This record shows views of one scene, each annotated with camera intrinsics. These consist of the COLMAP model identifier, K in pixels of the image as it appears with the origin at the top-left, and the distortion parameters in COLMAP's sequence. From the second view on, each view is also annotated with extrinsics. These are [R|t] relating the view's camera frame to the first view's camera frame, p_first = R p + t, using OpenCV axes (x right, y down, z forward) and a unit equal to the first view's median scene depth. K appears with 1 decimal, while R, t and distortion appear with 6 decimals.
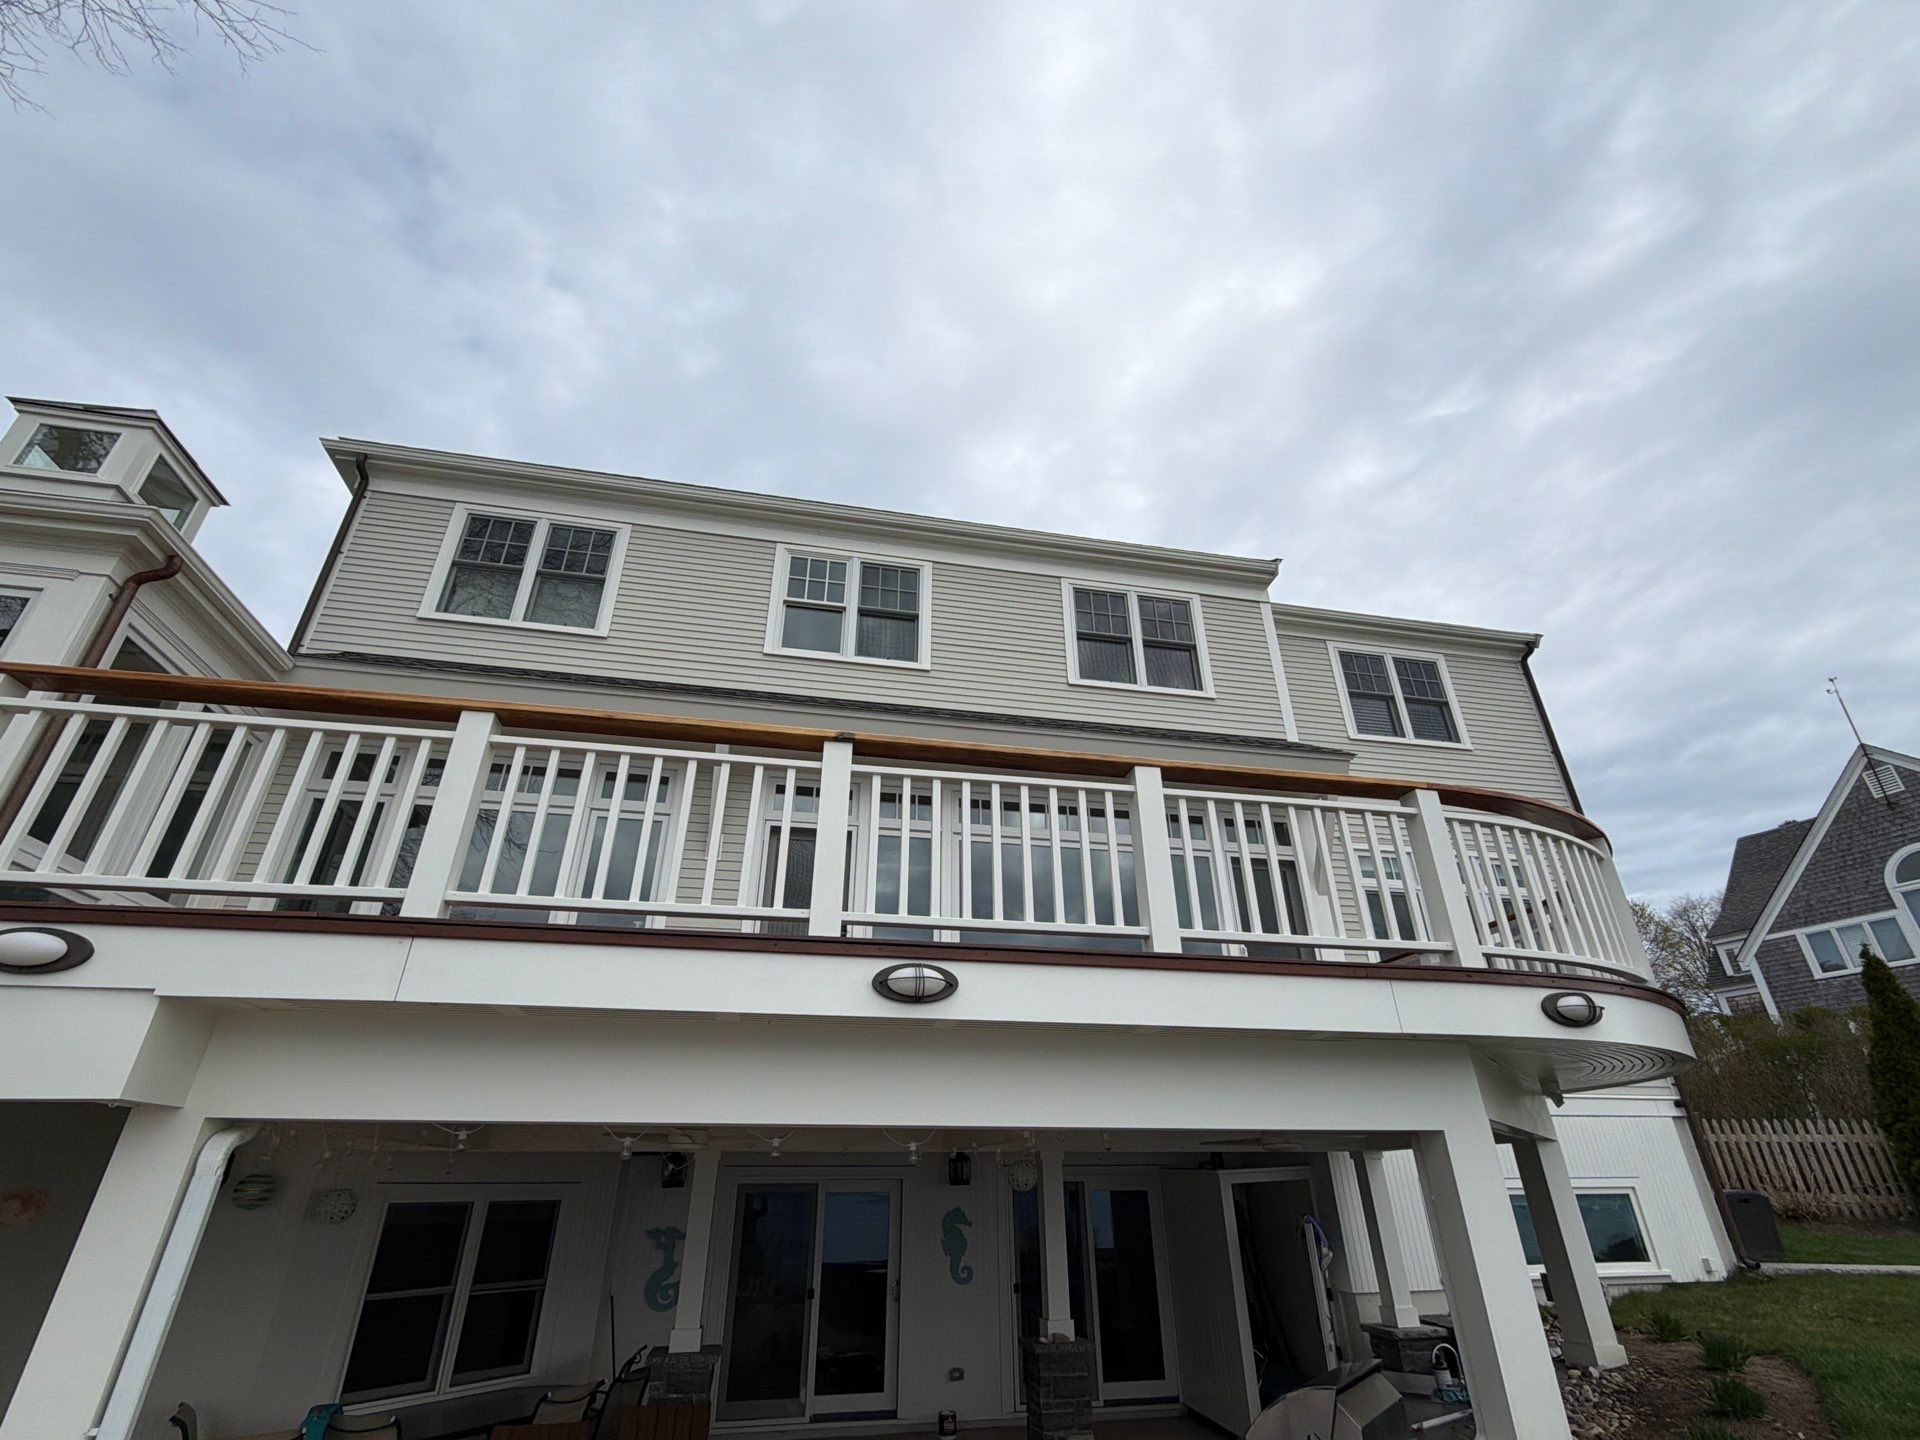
lens RADIAL K [[868.7, 0, 955.2], [0, 868.7, 725.0], [0, 0, 1]] dist [-0.000809, 0.000091]
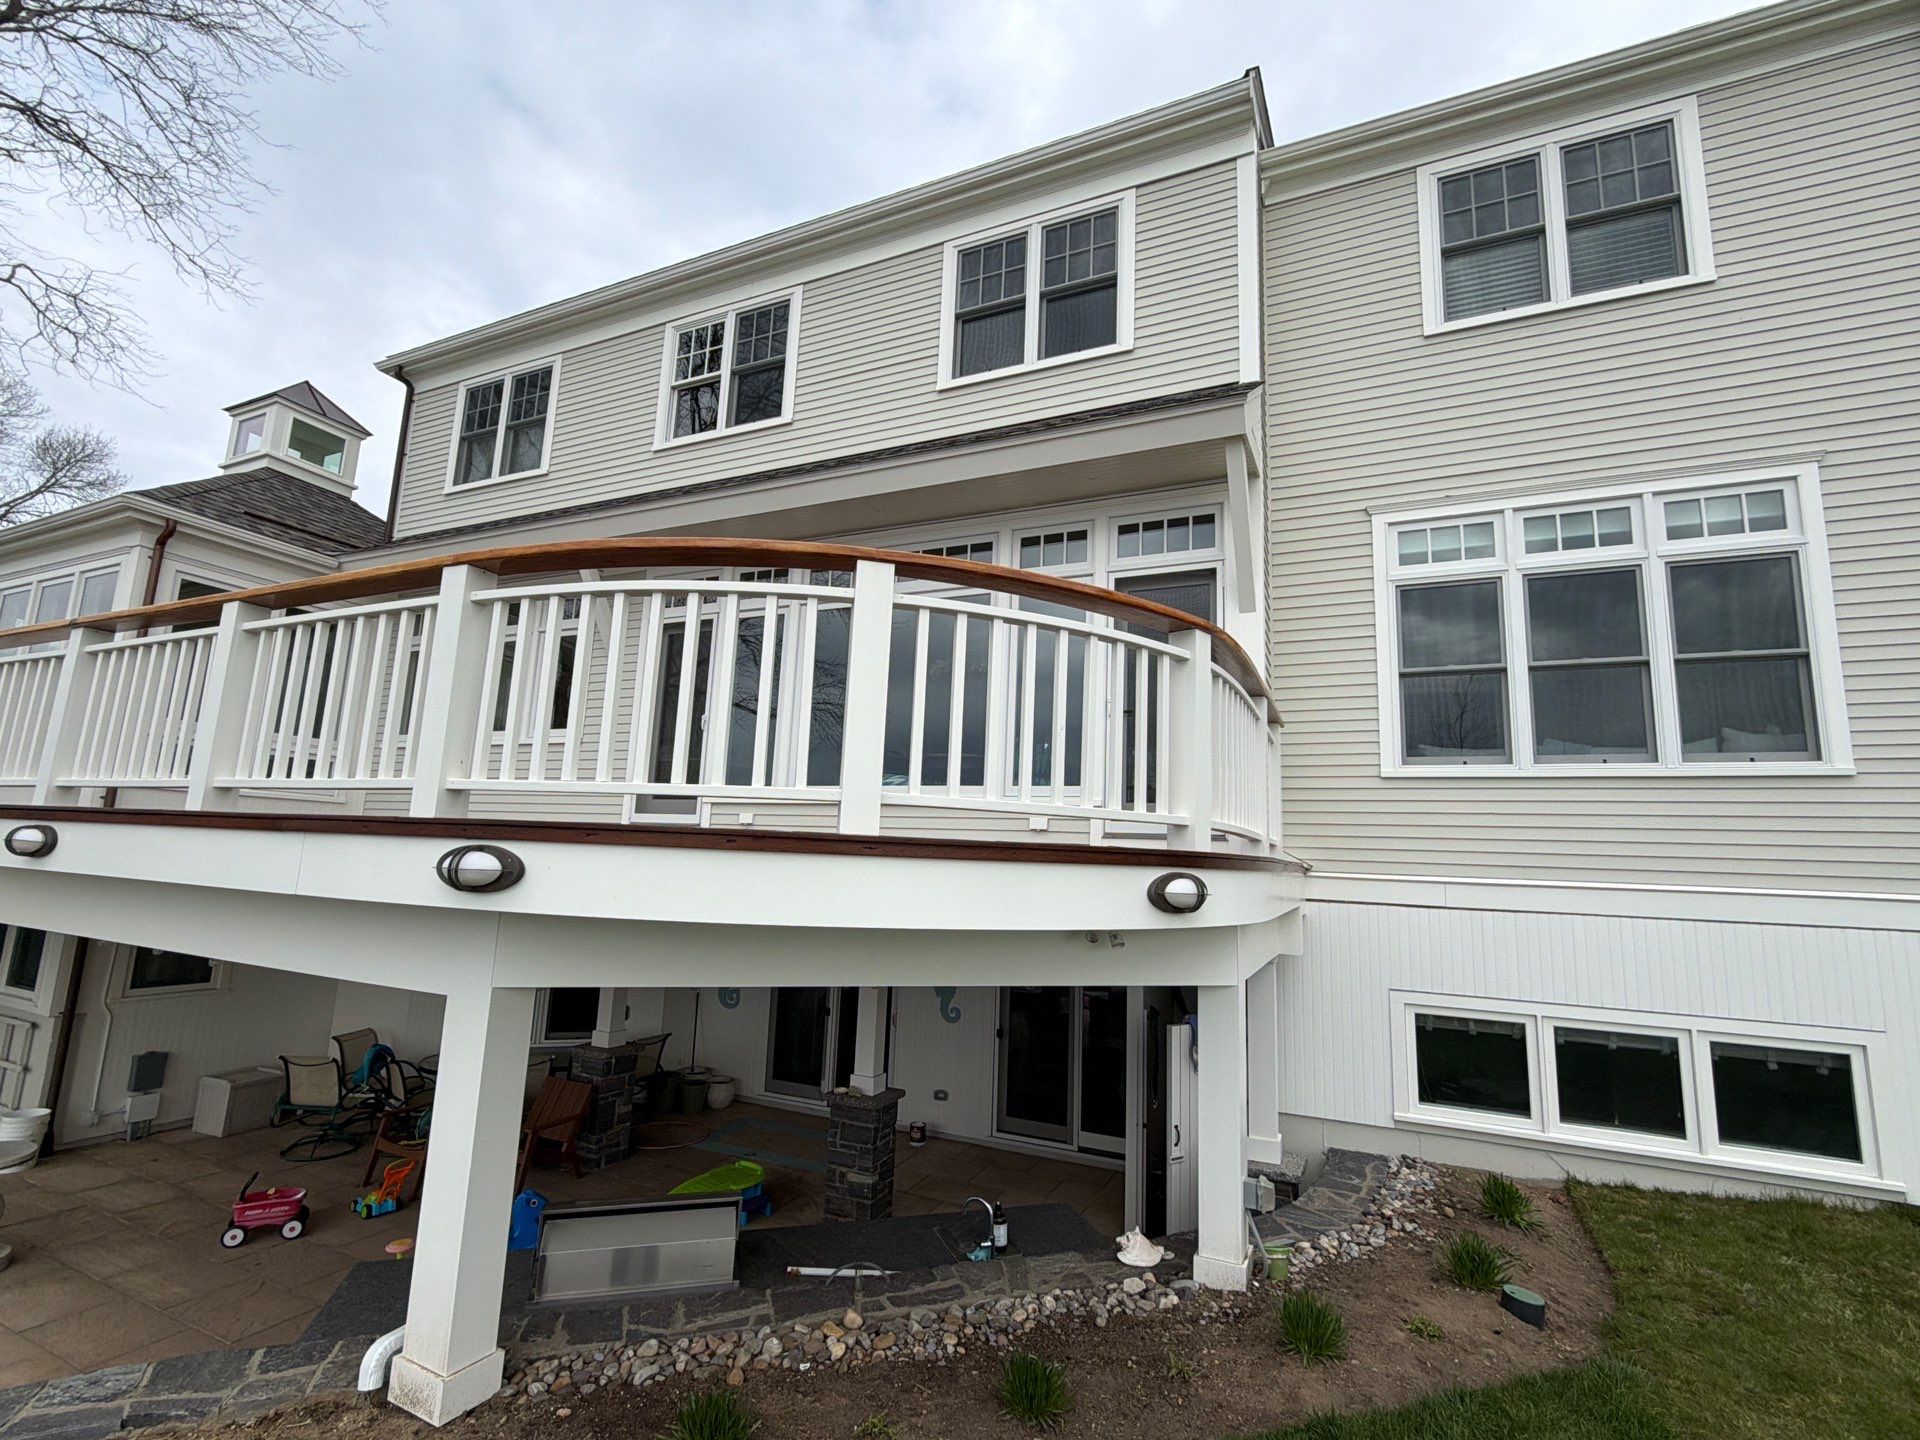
lens RADIAL K [[868.7, 0, 955.2], [0, 868.7, 725.0], [0, 0, 1]] dist [-0.000809, 0.000091]
pose [[0.808261, -0.056139, -0.586142, 0.636475], [0.236356, 0.942662, 0.235638, 0.061809], [0.539305, -0.328995, 0.775186, 0.307970]]
